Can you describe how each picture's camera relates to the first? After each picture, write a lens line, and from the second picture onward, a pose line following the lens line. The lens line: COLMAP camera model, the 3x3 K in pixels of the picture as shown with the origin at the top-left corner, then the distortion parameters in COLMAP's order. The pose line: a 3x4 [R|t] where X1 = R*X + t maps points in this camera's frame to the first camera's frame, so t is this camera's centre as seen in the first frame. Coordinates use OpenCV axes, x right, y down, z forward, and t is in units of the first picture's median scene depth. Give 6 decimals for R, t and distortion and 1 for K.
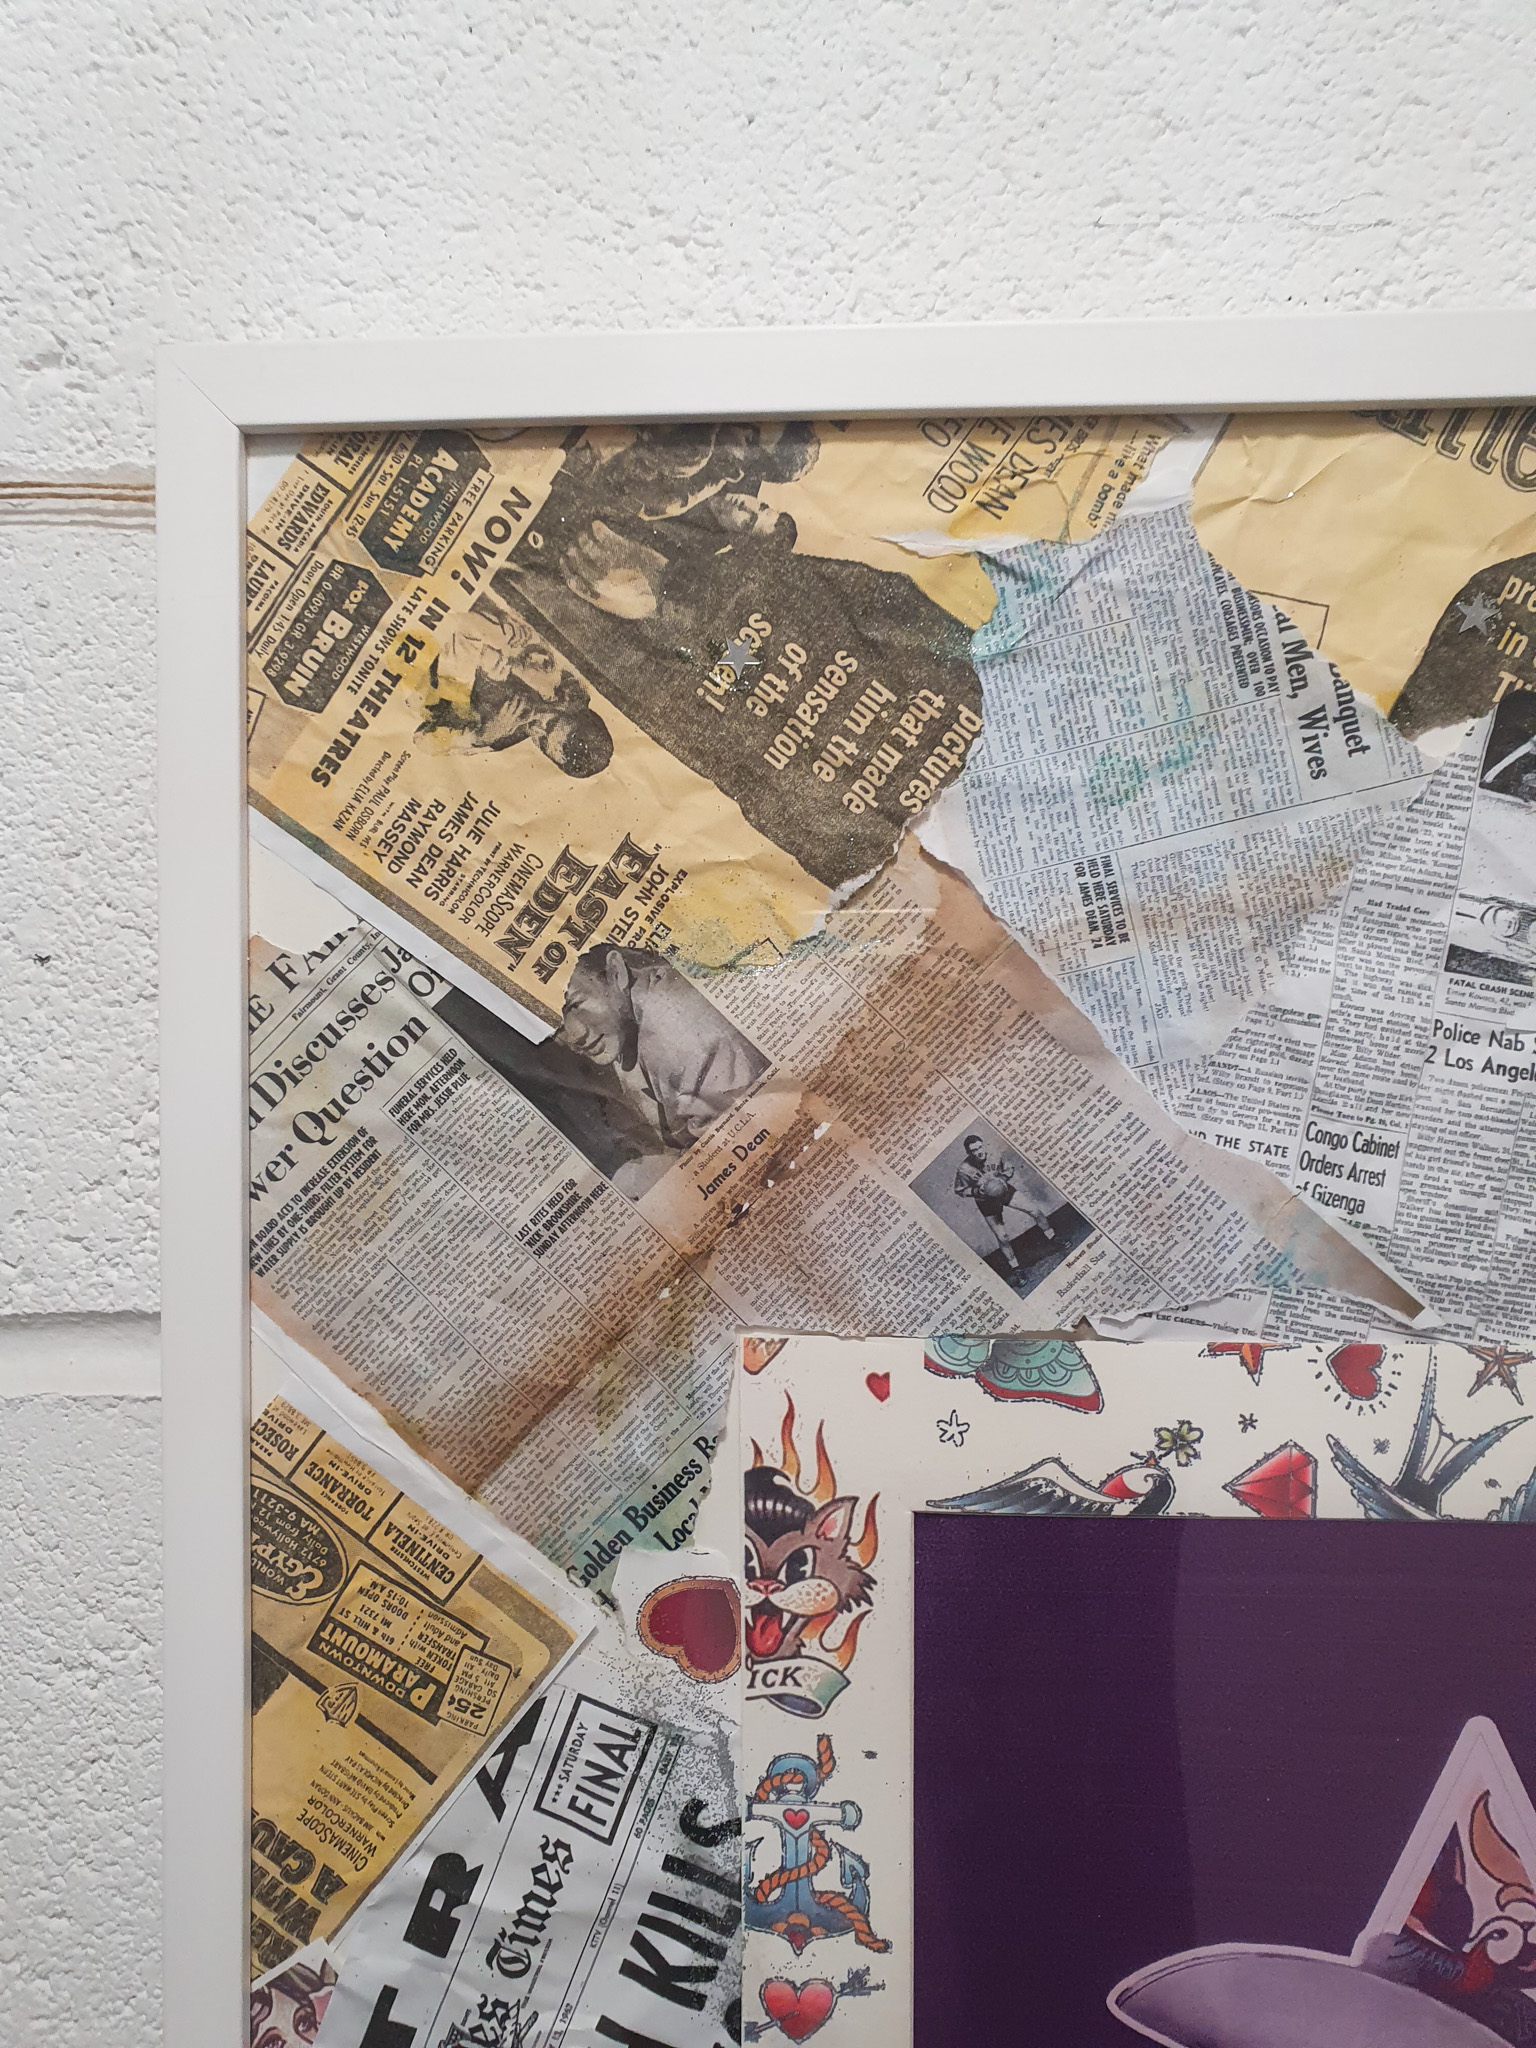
lens RADIAL K [[1595.3, 0, 768.0], [0, 1595.3, 1024.0], [0, 0, 1]] dist [-0.003295, 0.015451]
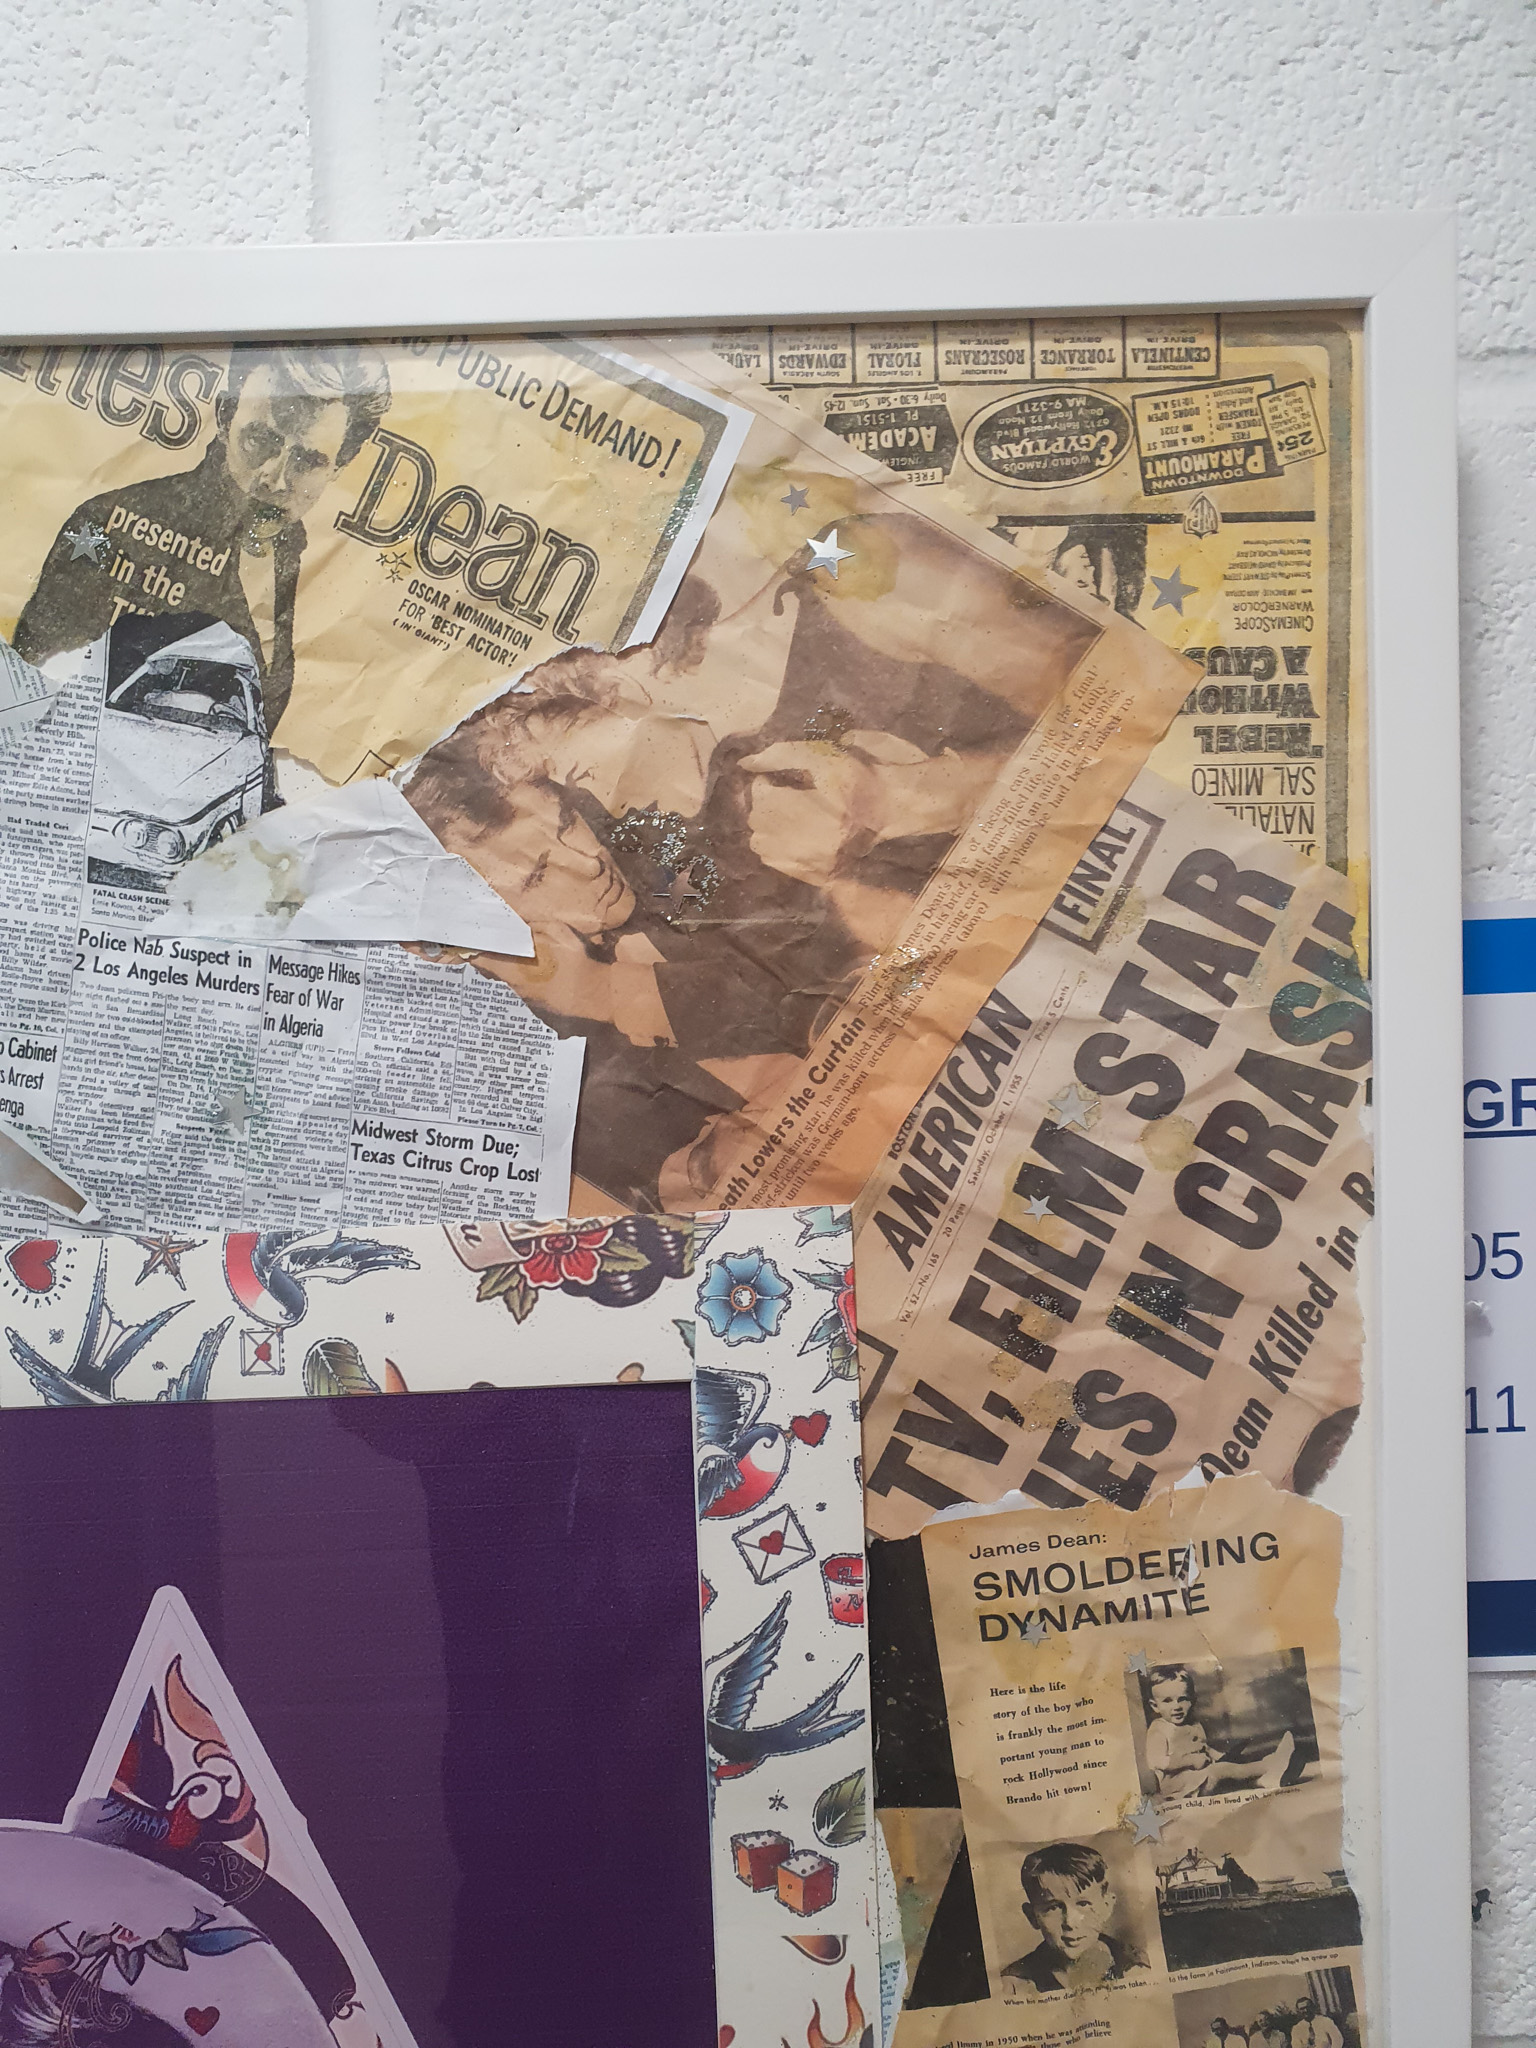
lens RADIAL K [[1595.3, 0, 768.0], [0, 1595.3, 1024.0], [0, 0, 1]] dist [-0.003295, 0.015451]
pose [[0.996746, -0.037968, 0.071109, 0.773569], [0.037914, 0.999279, 0.002104, 0.073220], [-0.071137, 0.000599, 0.997466, -0.082466]]
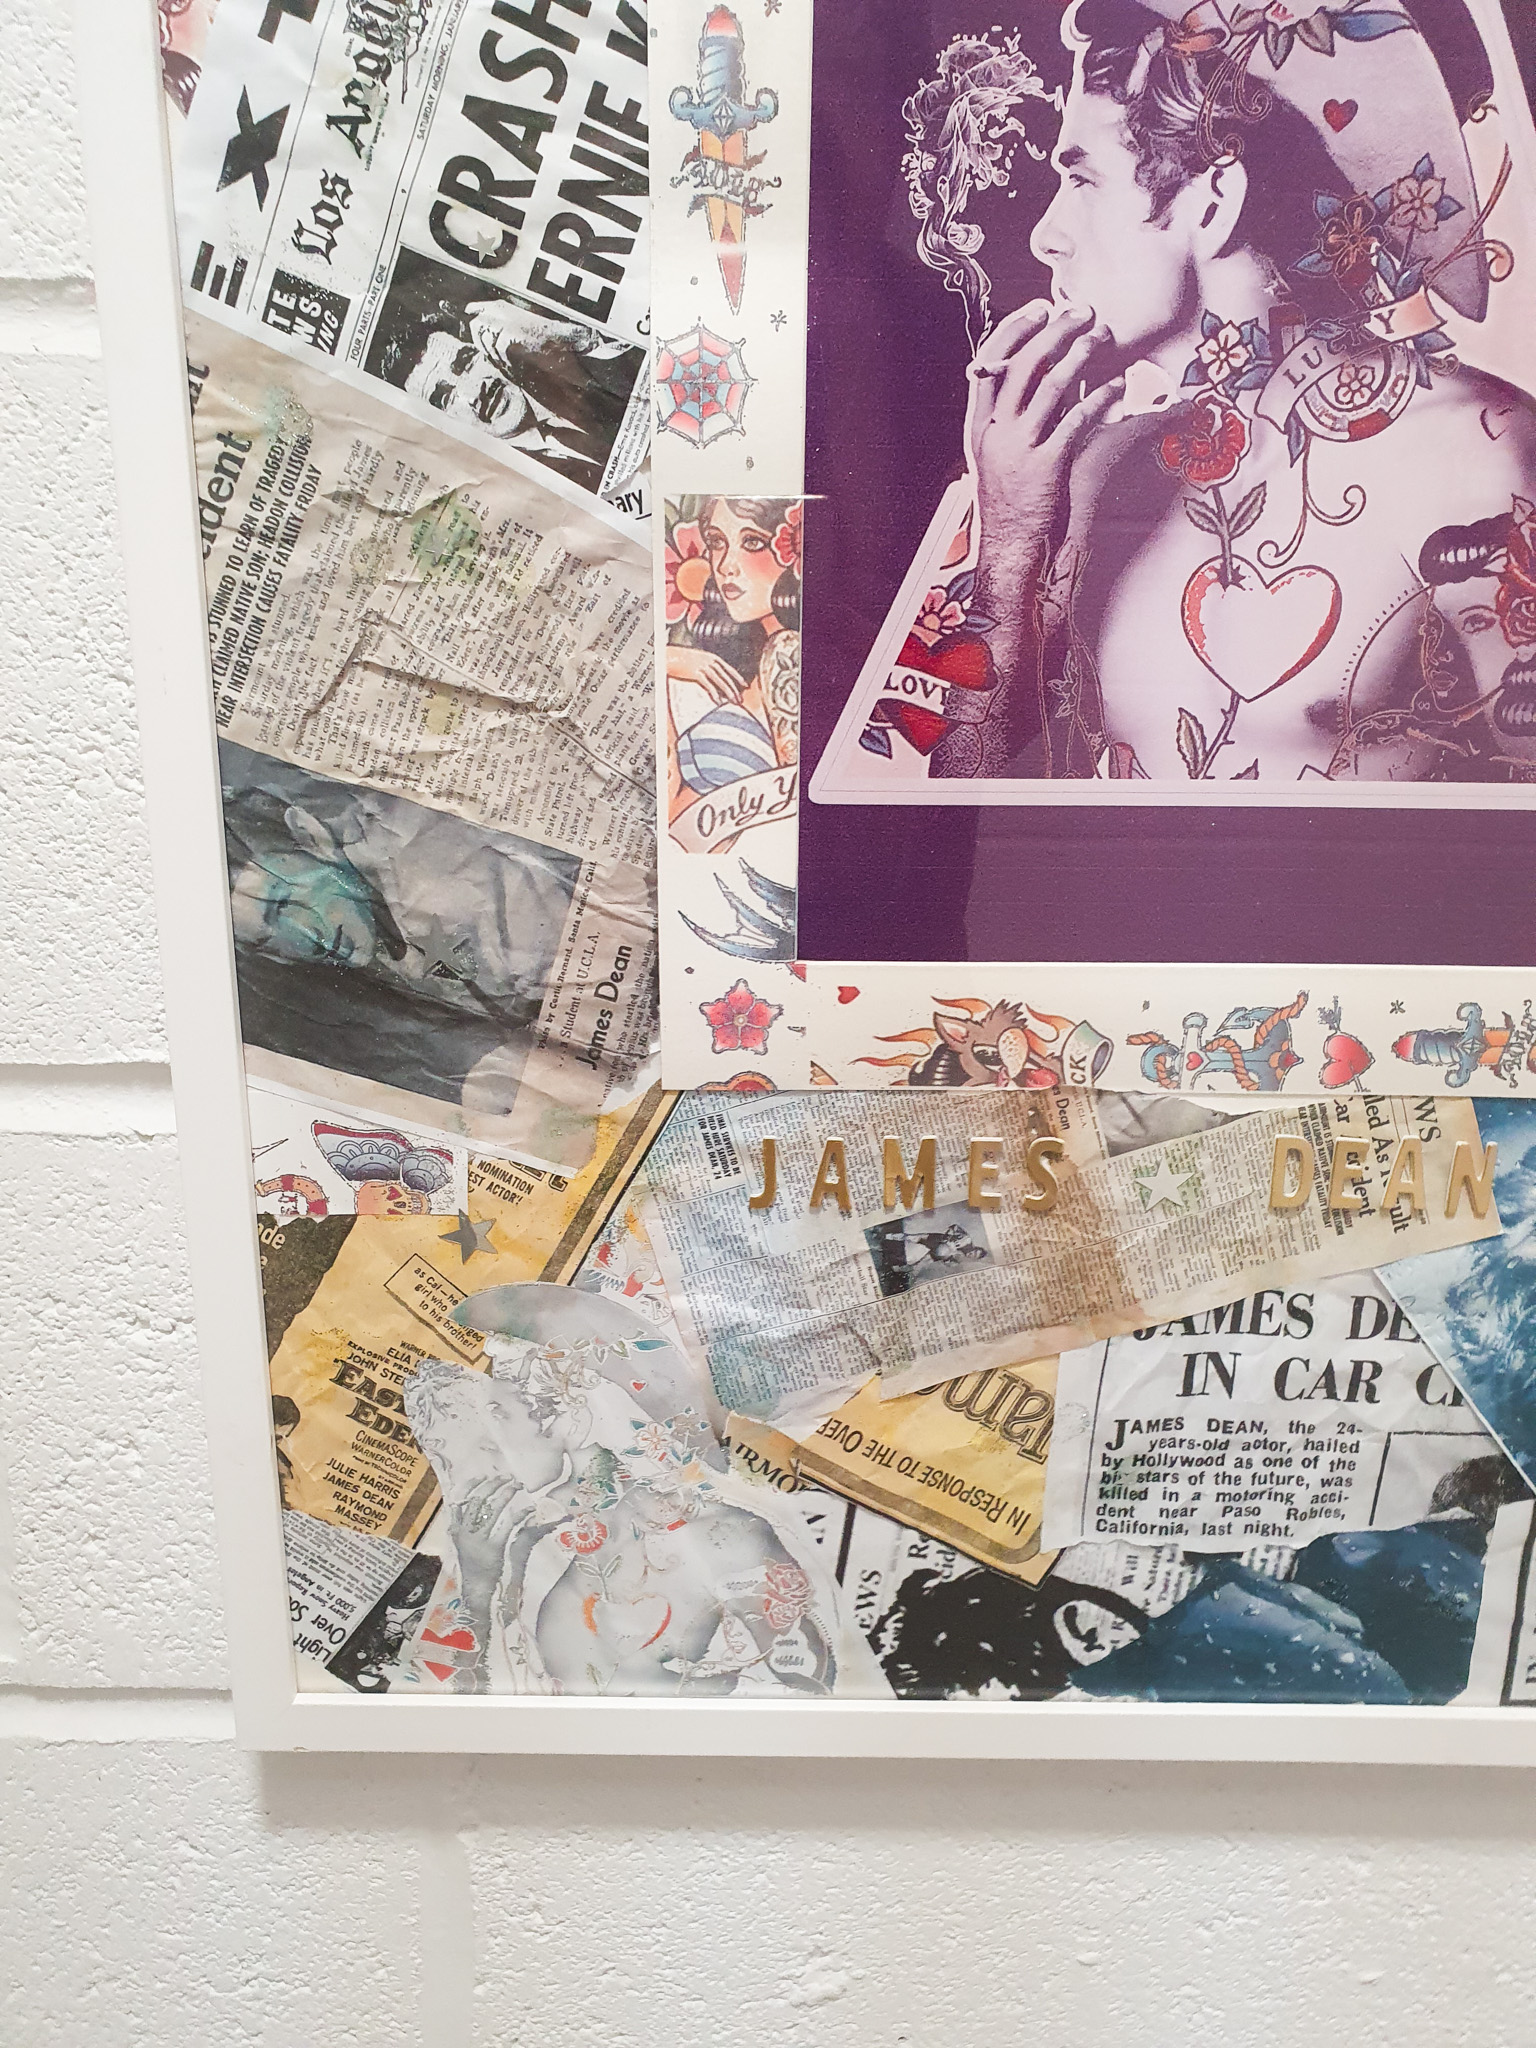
lens RADIAL K [[1594.0, 0, 809.0], [0, 1594.0, 1021.1], [0, 0, 1]] dist [0.000715, 0.013993]
pose [[0.996945, -0.002451, 0.078072, 0.005589], [-0.016817, 0.969332, 0.245178, 1.056956], [-0.076278, -0.245741, 0.966330, -0.166556]]
